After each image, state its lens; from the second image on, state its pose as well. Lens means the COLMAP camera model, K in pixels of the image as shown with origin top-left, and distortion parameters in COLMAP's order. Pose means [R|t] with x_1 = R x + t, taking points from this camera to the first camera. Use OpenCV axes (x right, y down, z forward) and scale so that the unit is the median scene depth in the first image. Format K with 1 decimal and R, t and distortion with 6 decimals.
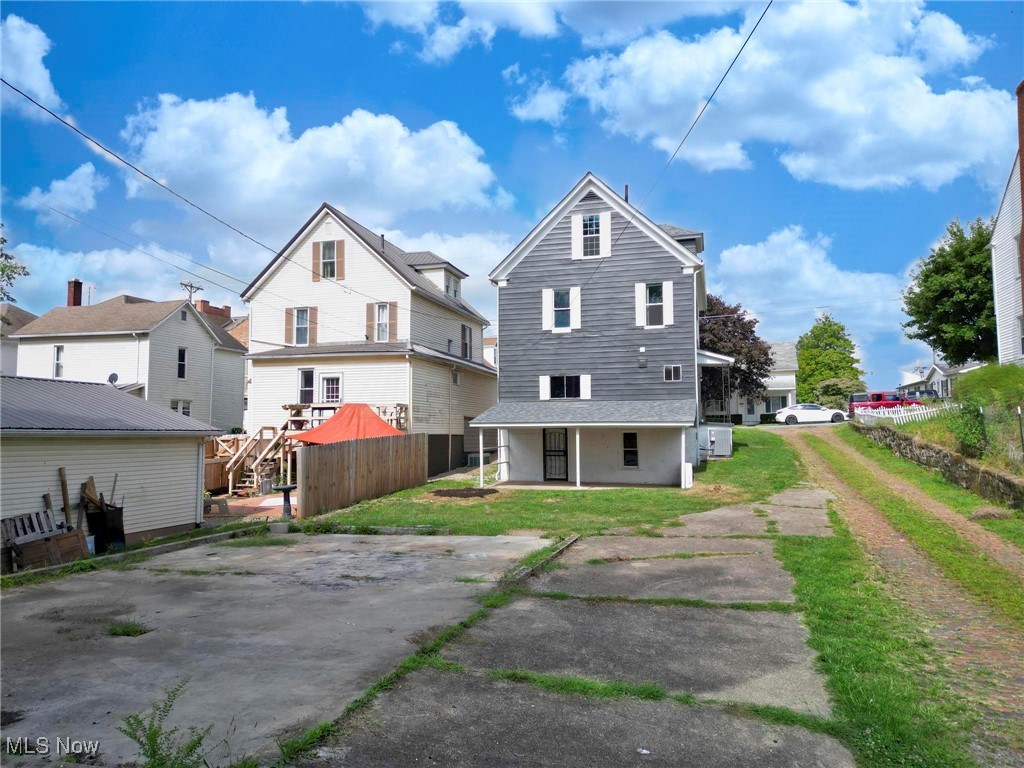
lens RADIAL K [[717.8, 0, 512.0], [0, 717.8, 384.0], [0, 0, 1]] dist [0.084678, -0.097990]
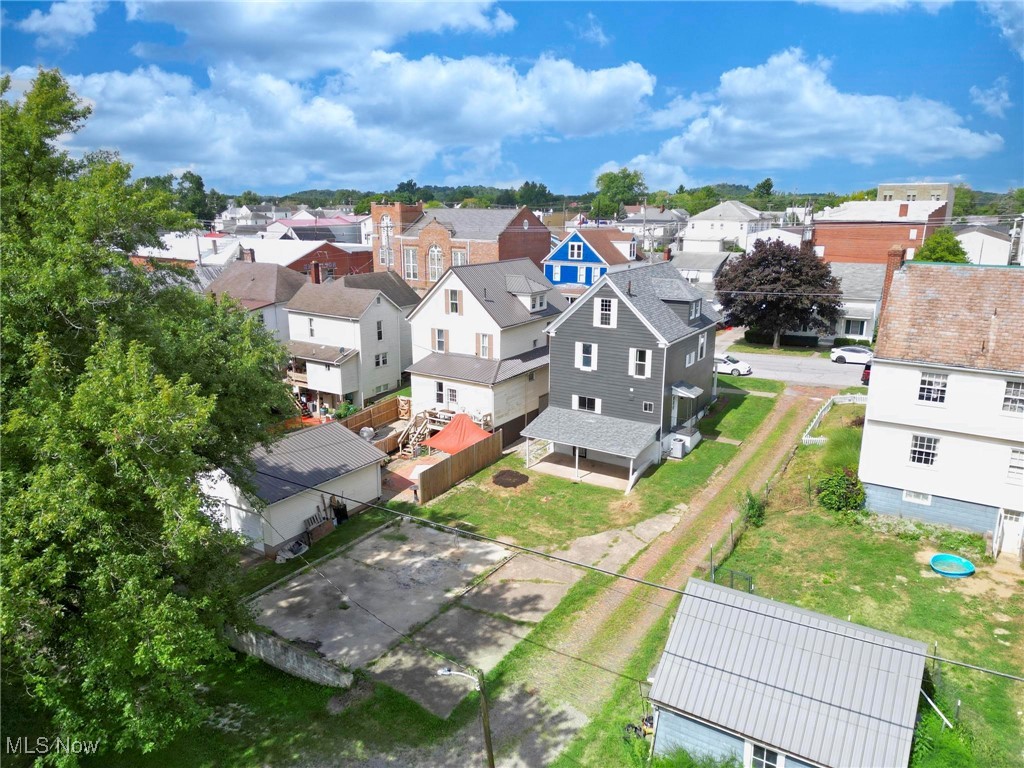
lens RADIAL K [[717.8, 0, 512.0], [0, 717.8, 384.0], [0, 0, 1]] dist [0.084678, -0.097990]
pose [[0.958405, 0.073127, -0.275885, 0.356995], [0.016431, 0.950880, 0.309124, -0.543543], [0.284939, -0.300799, 0.910126, -0.513928]]
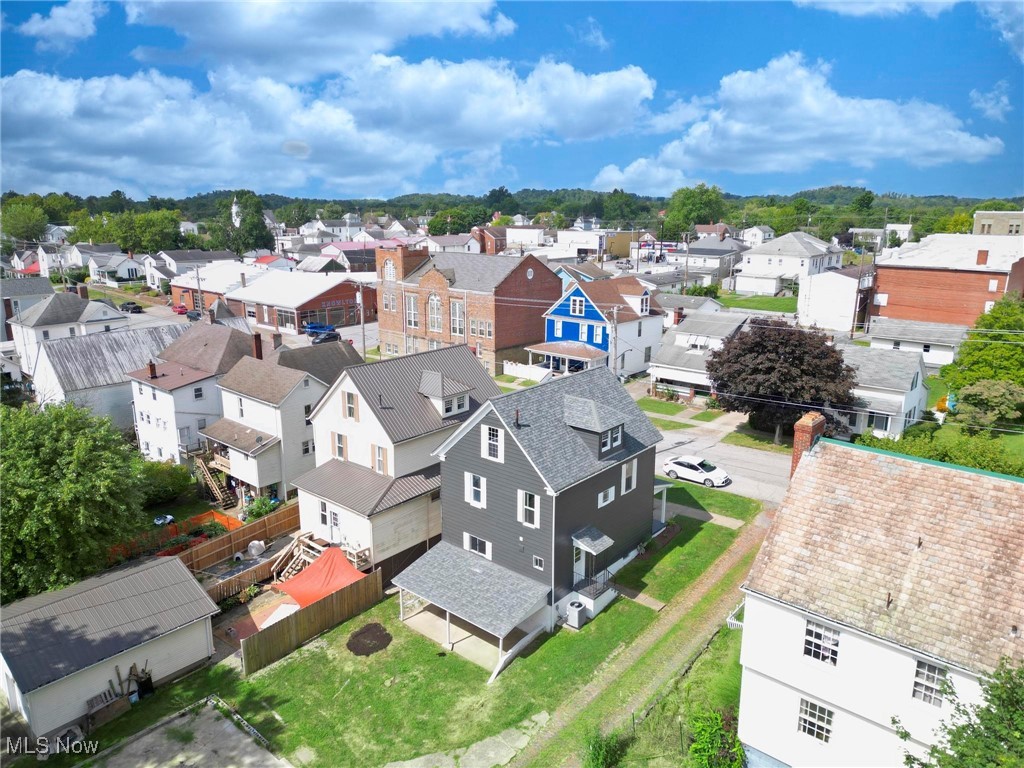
lens RADIAL K [[717.8, 0, 512.0], [0, 717.8, 384.0], [0, 0, 1]] dist [0.084678, -0.097990]
pose [[0.910086, 0.105063, -0.400880, 0.646199], [0.024411, 0.952060, 0.304936, -0.698771], [0.413699, -0.287304, 0.863892, -0.060671]]
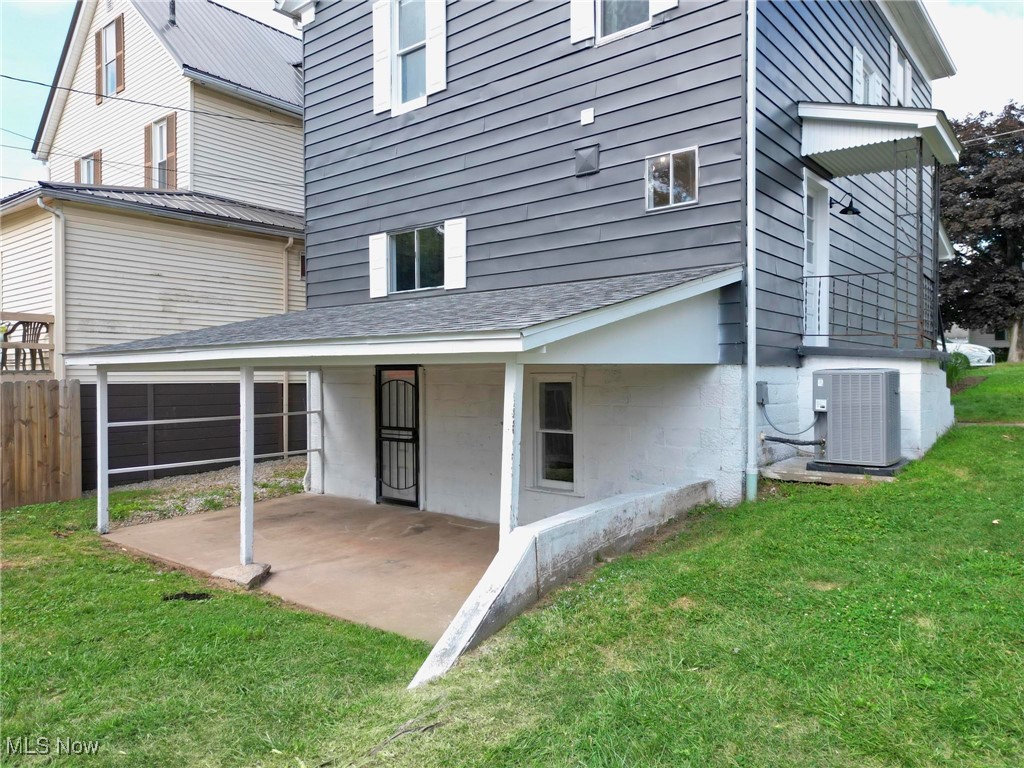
lens RADIAL K [[717.8, 0, 512.0], [0, 717.8, 384.0], [0, 0, 1]] dist [0.084678, -0.097990]
pose [[0.912749, 0.003950, -0.408501, 0.273090], [0.028880, 0.996827, 0.074168, 0.042594], [0.407498, -0.079495, 0.909739, 0.673425]]
